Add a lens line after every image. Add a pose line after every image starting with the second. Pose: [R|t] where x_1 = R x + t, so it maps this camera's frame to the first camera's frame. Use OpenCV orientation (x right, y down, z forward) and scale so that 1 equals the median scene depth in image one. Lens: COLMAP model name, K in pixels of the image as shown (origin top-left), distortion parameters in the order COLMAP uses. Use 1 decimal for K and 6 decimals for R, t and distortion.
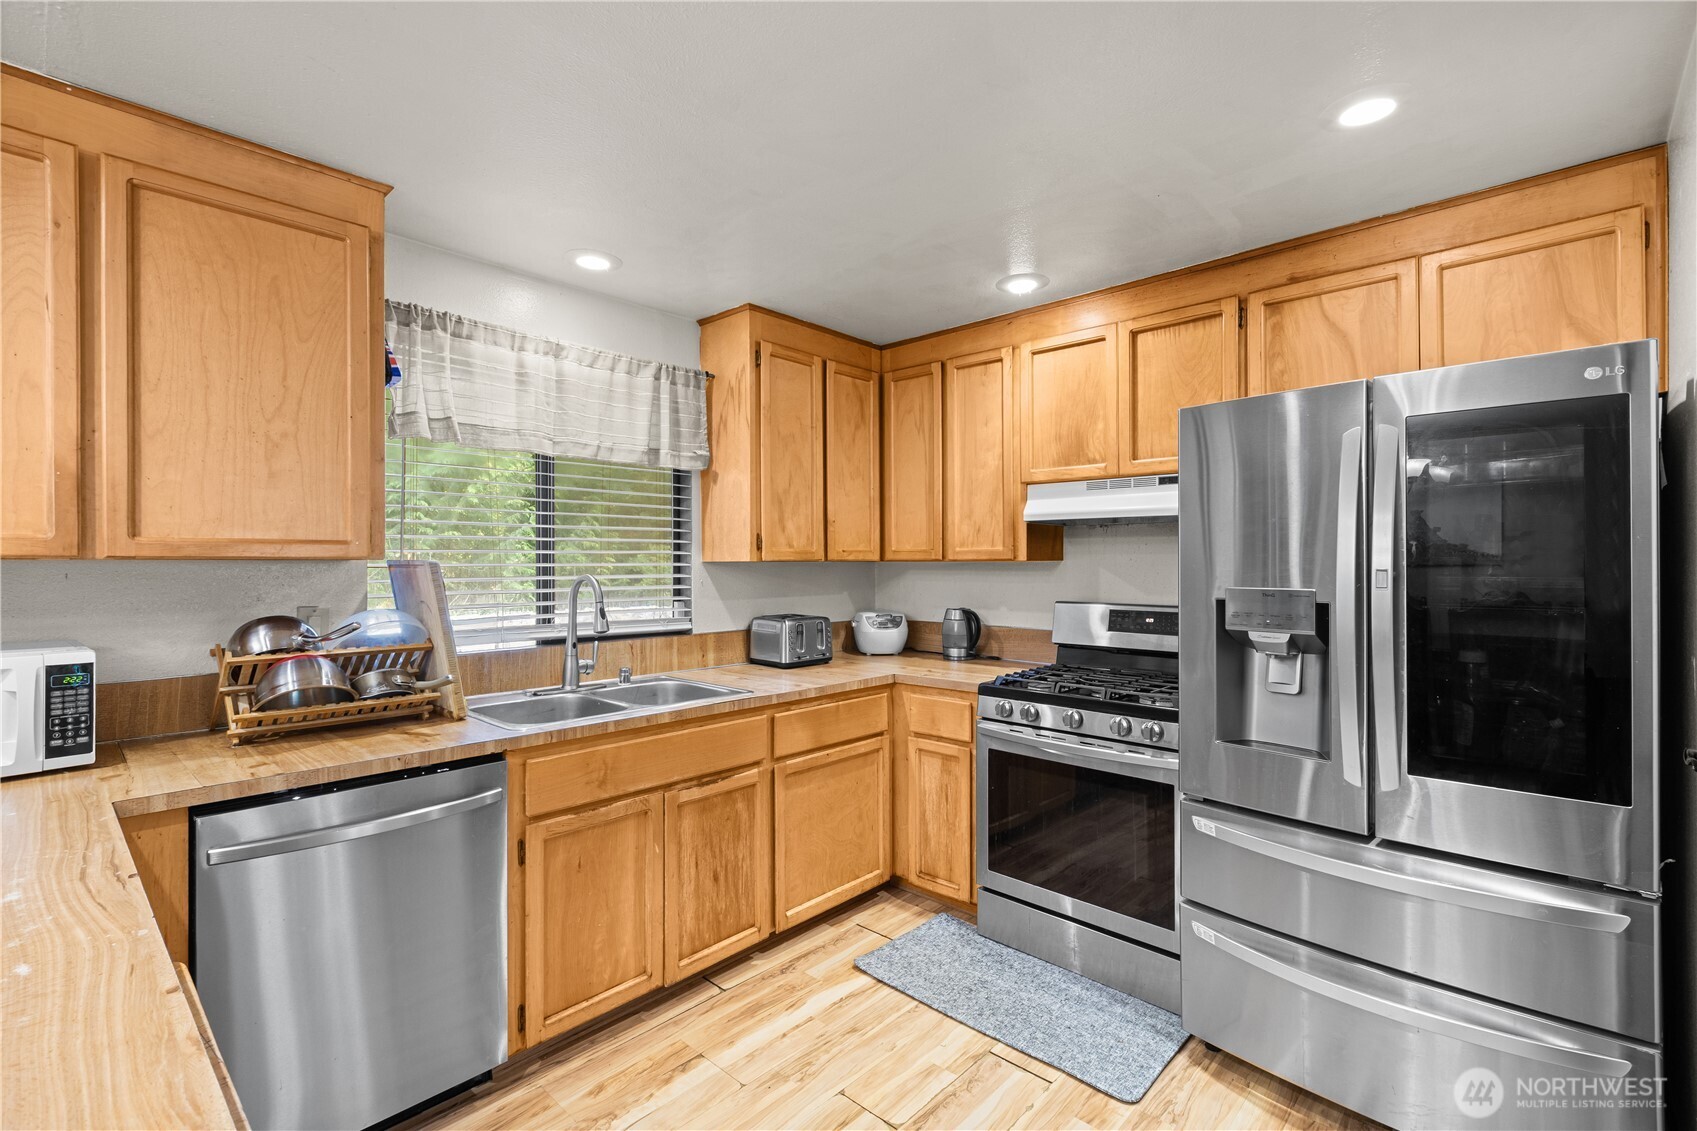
lens RADIAL K [[761.0, 0, 849.2], [0, 761.0, 563.2], [0, 0, 1]] dist [0.005626, 0.000136]
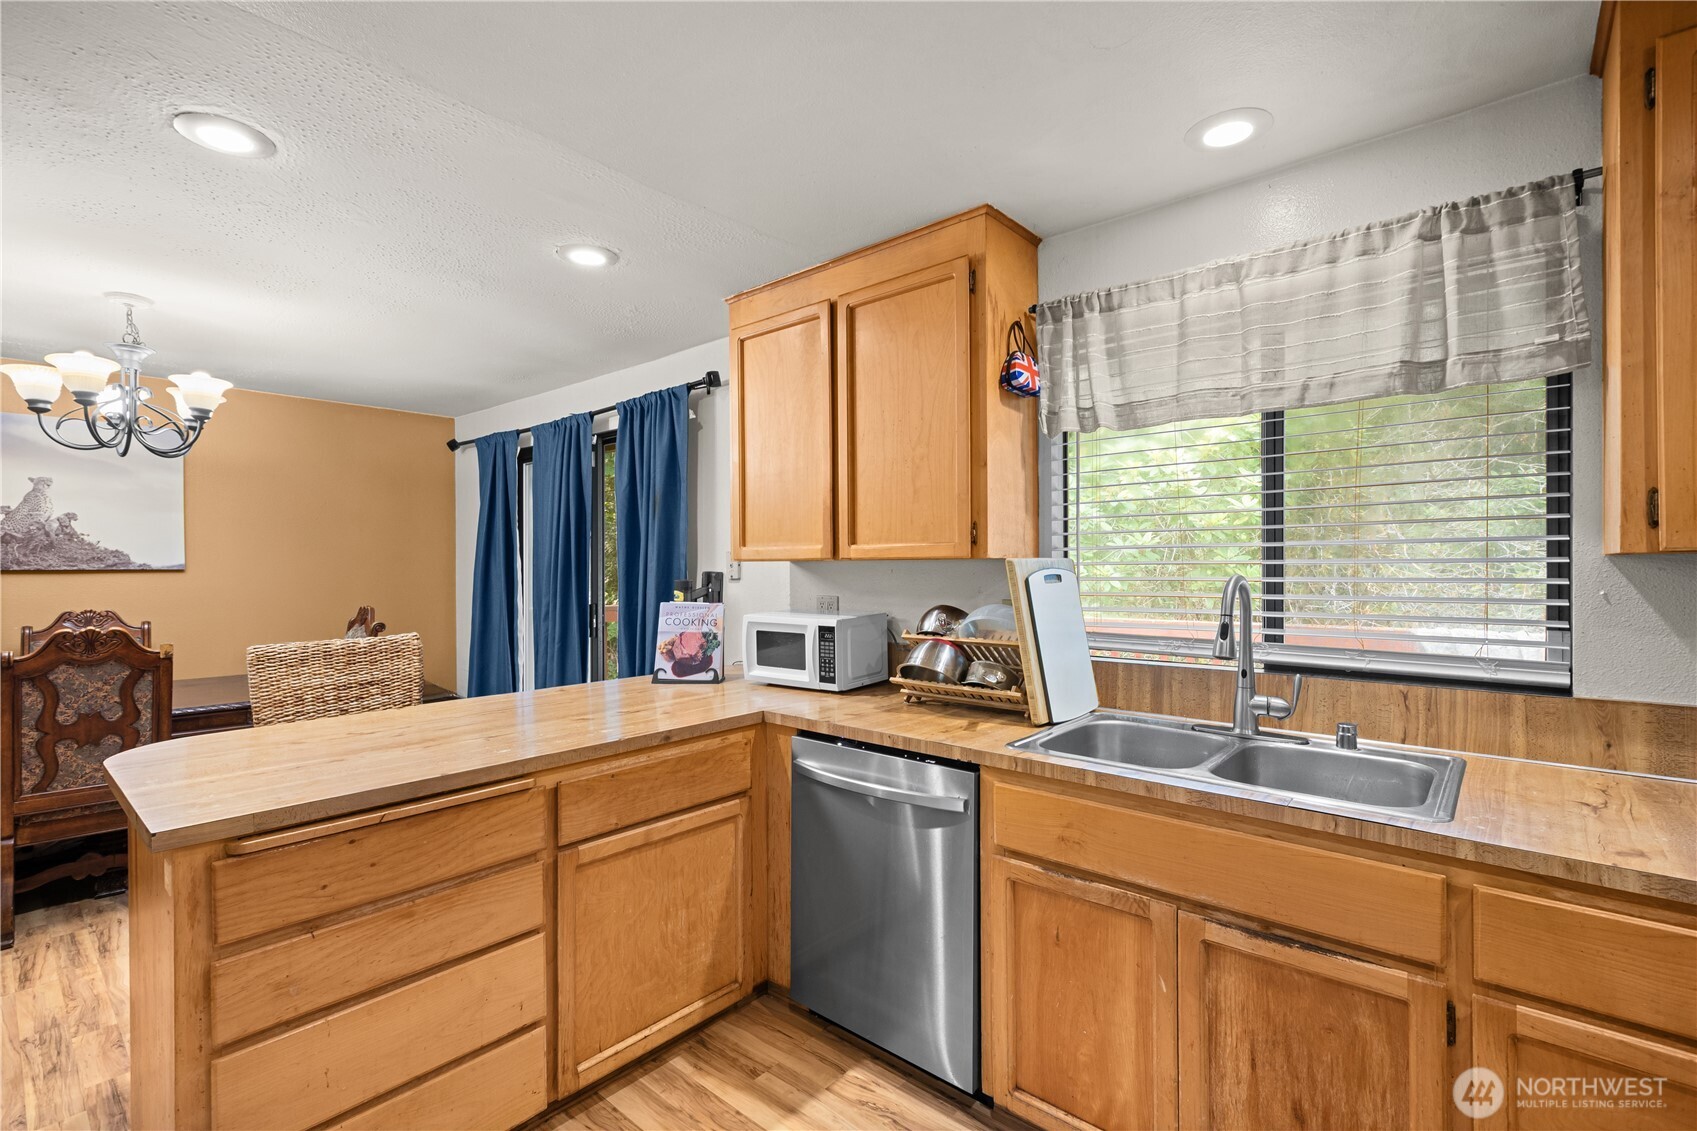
lens RADIAL K [[771.7, 0, 848.5], [0, 771.7, 565.5], [0, 0, 1]] dist [0.002864, -0.000890]
pose [[0.027265, 0.002589, -0.999625, 0.324258], [0.006689, 0.999974, 0.002773, 0.000731], [0.999606, -0.006762, 0.027247, 0.545413]]
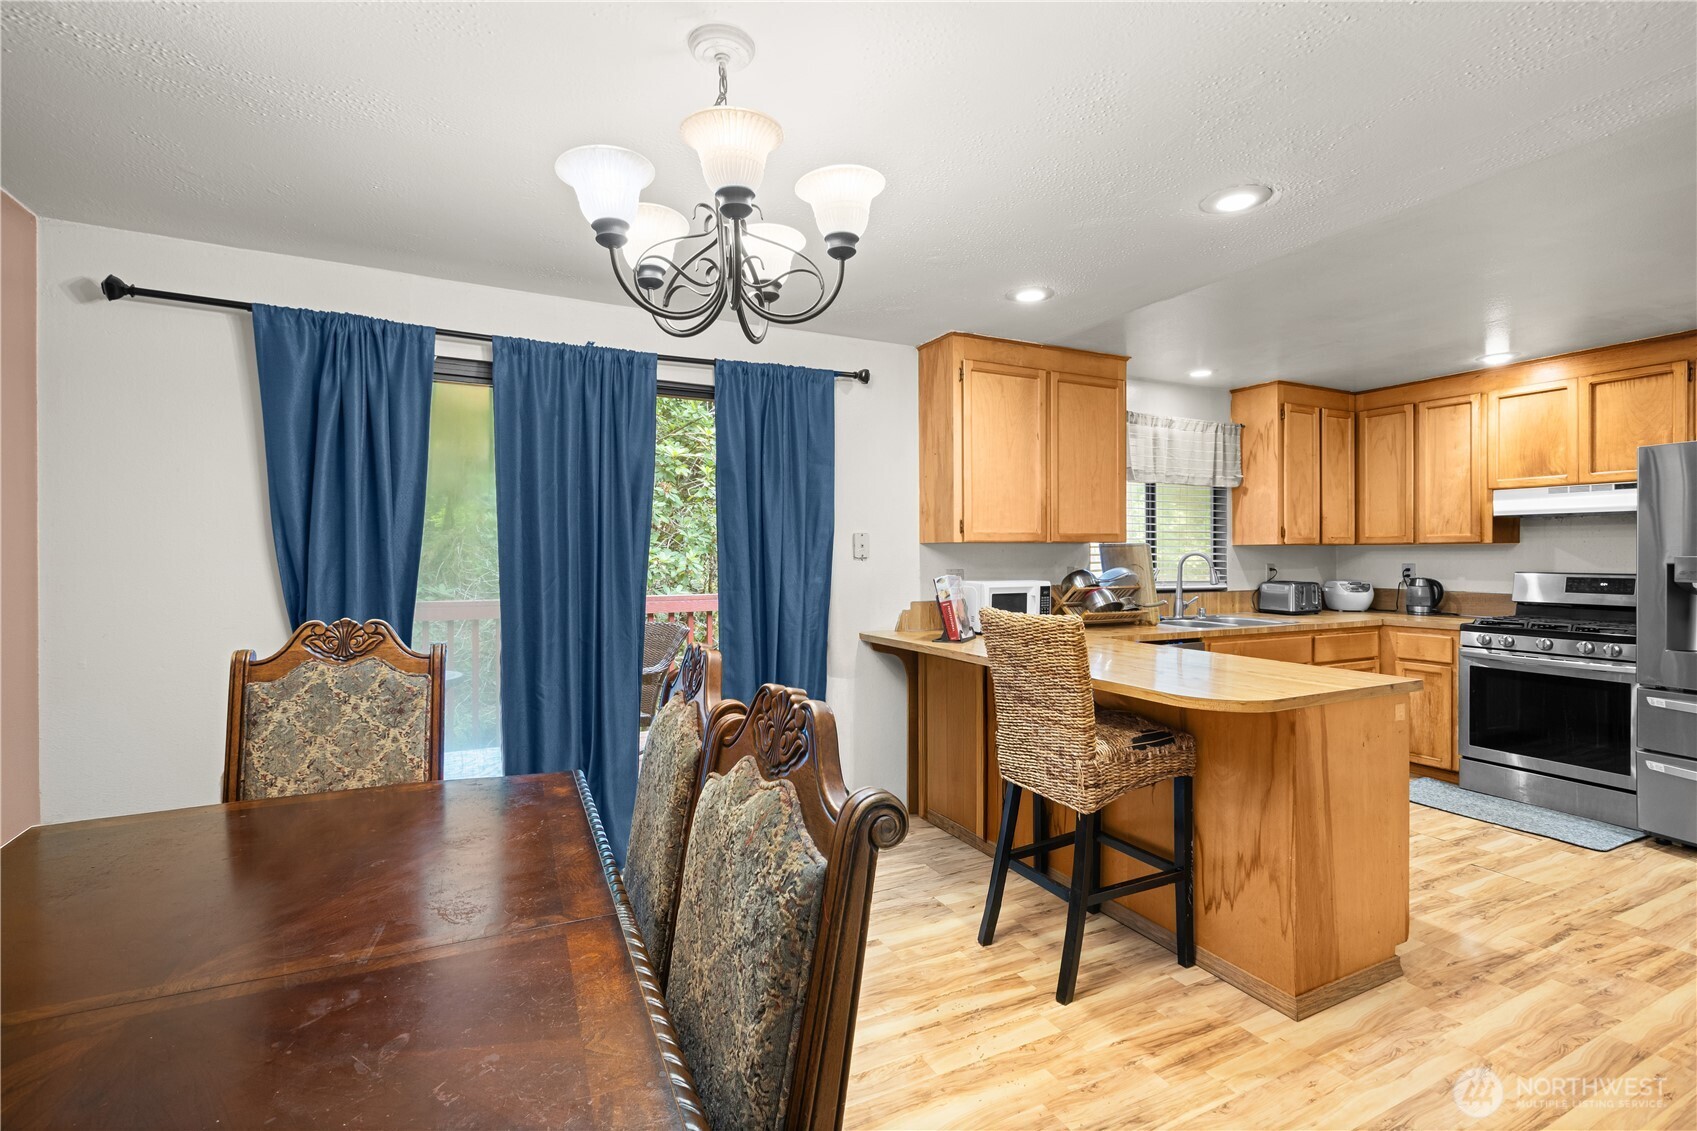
lens RADIAL K [[771.7, 0, 850.7], [0, 771.7, 559.6], [0, 0, 1]] dist [0.003338, -0.000250]
pose [[0.936379, 0.001597, -0.350987, -0.407544], [0.001409, 0.999964, 0.008309, 0.014977], [0.350988, -0.008275, 0.936343, -0.829009]]
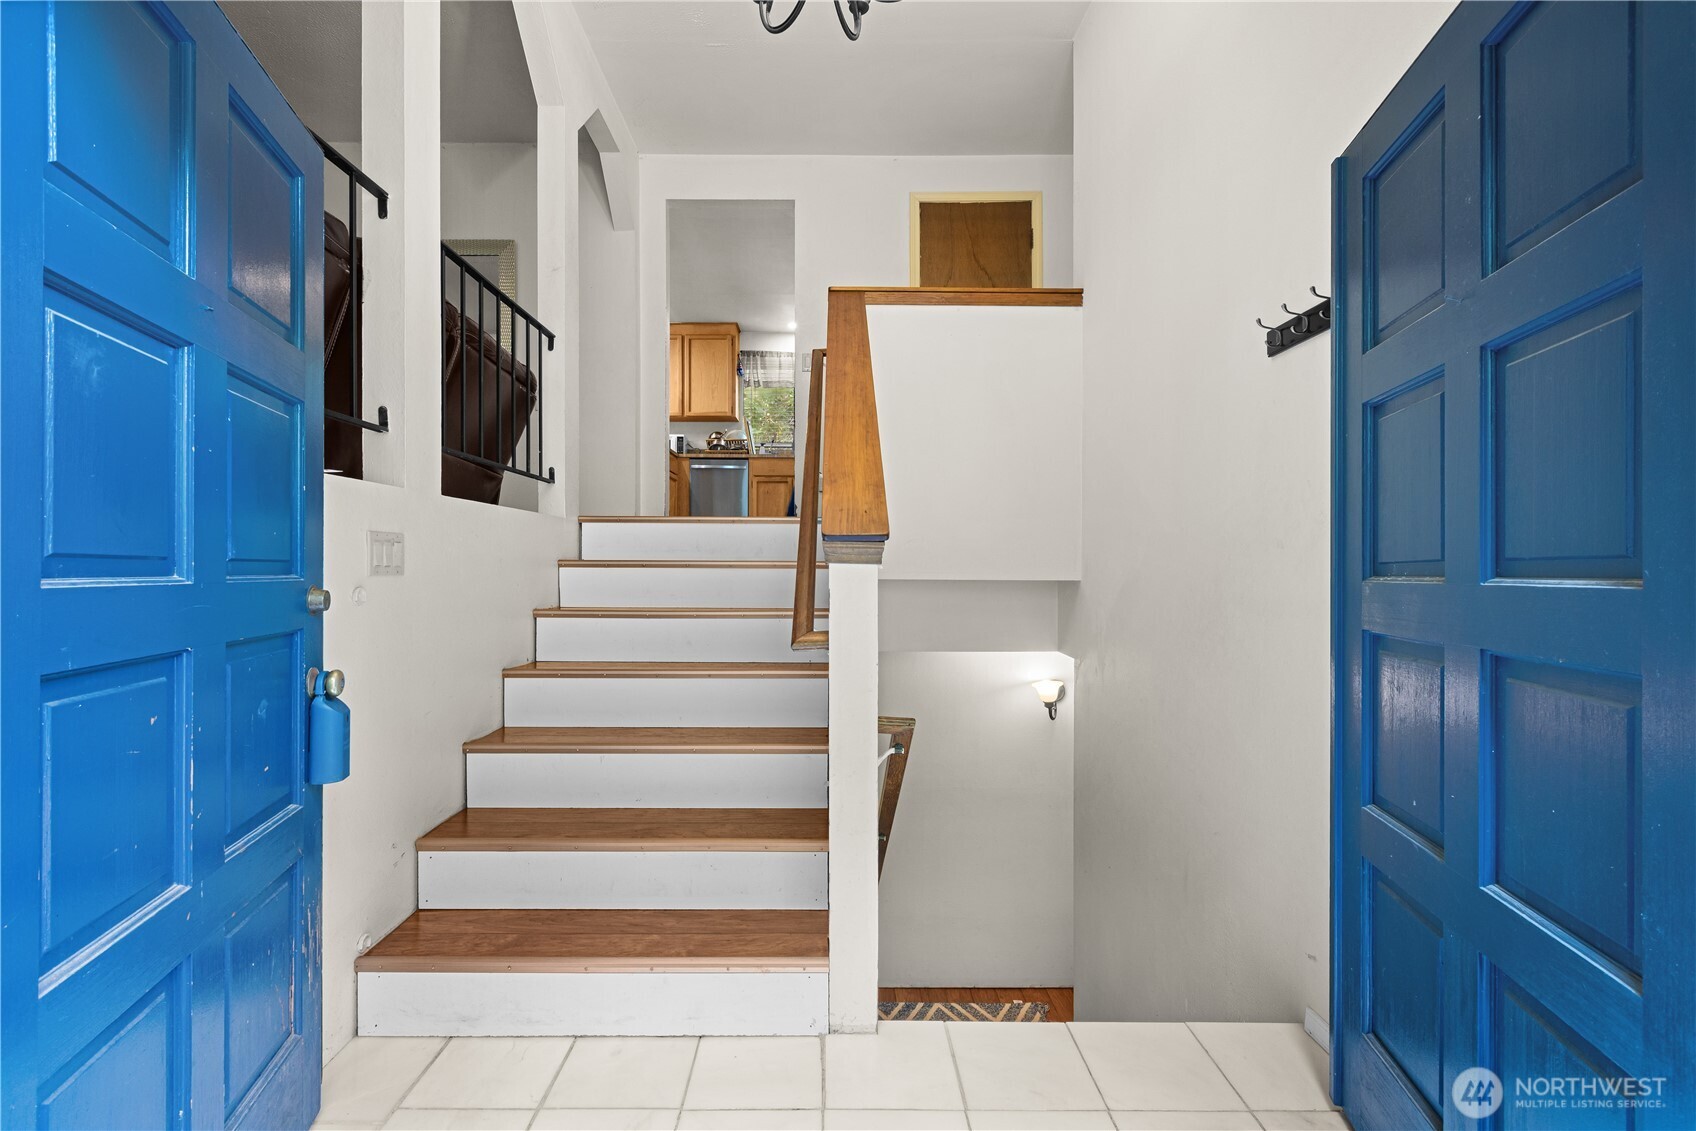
lens RADIAL K [[760.5, 0, 848.7], [0, 760.5, 563.2], [0, 0, 1]] dist [0.005626, 0.000136]
pose [[0.693990, 0.002091, -0.719982, 1.885944], [-0.001698, 0.999998, 0.001268, 0.534471], [0.719983, 0.000343, 0.693992, -0.946666]]
